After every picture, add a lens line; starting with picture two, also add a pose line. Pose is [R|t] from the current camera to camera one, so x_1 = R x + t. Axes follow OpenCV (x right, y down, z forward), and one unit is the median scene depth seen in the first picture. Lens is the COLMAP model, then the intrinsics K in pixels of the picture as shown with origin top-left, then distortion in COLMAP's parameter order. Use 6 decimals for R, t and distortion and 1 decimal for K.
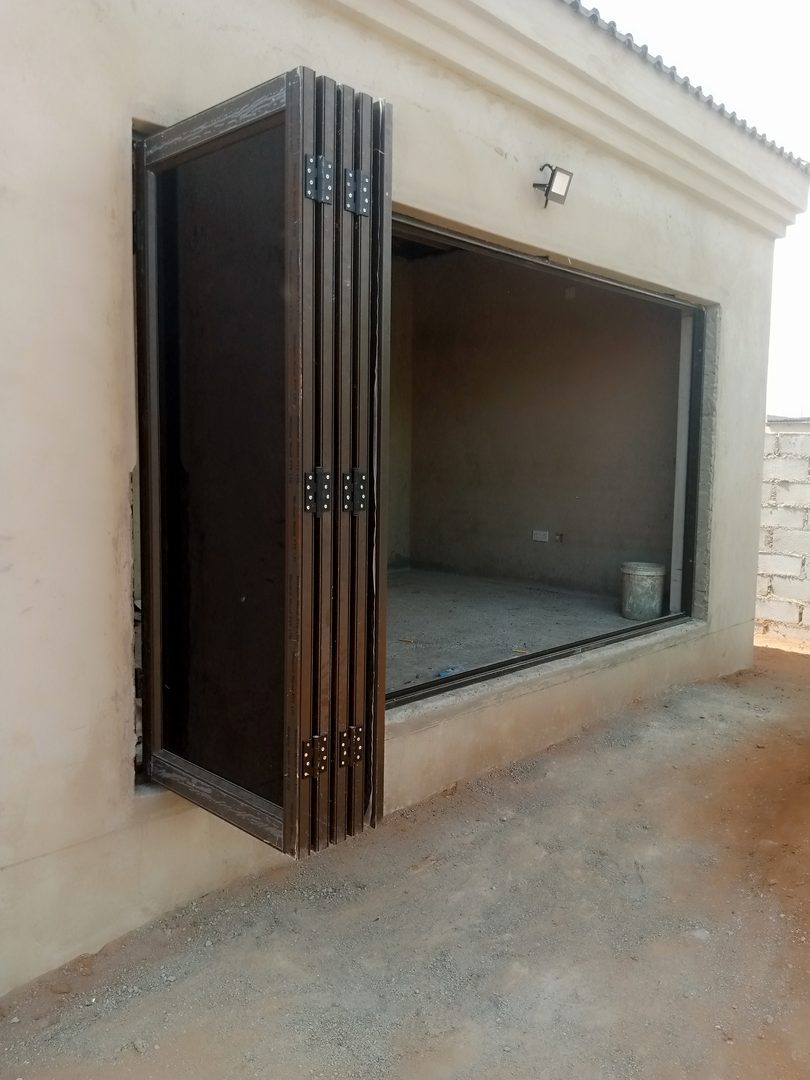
lens RADIAL K [[851.1, 0, 389.2], [0, 851.1, 518.5], [0, 0, 1]] dist [-0.010607, -0.035208]
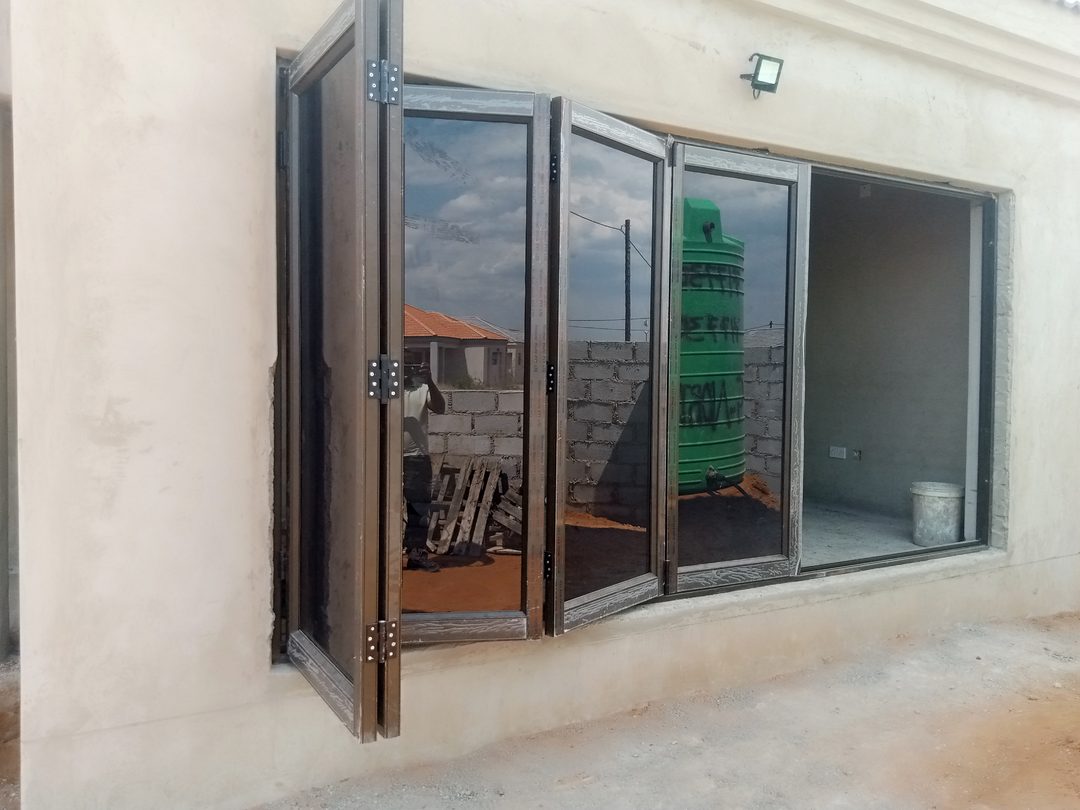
lens RADIAL K [[851.1, 0, 516.0], [0, 851.1, 381.9], [0, 0, 1]] dist [-0.010607, -0.035208]
pose [[0.959256, -0.002752, -0.282525, 0.194758], [-0.016861, 0.997613, -0.066963, 0.020771], [0.282035, 0.068998, 0.956920, 0.032864]]
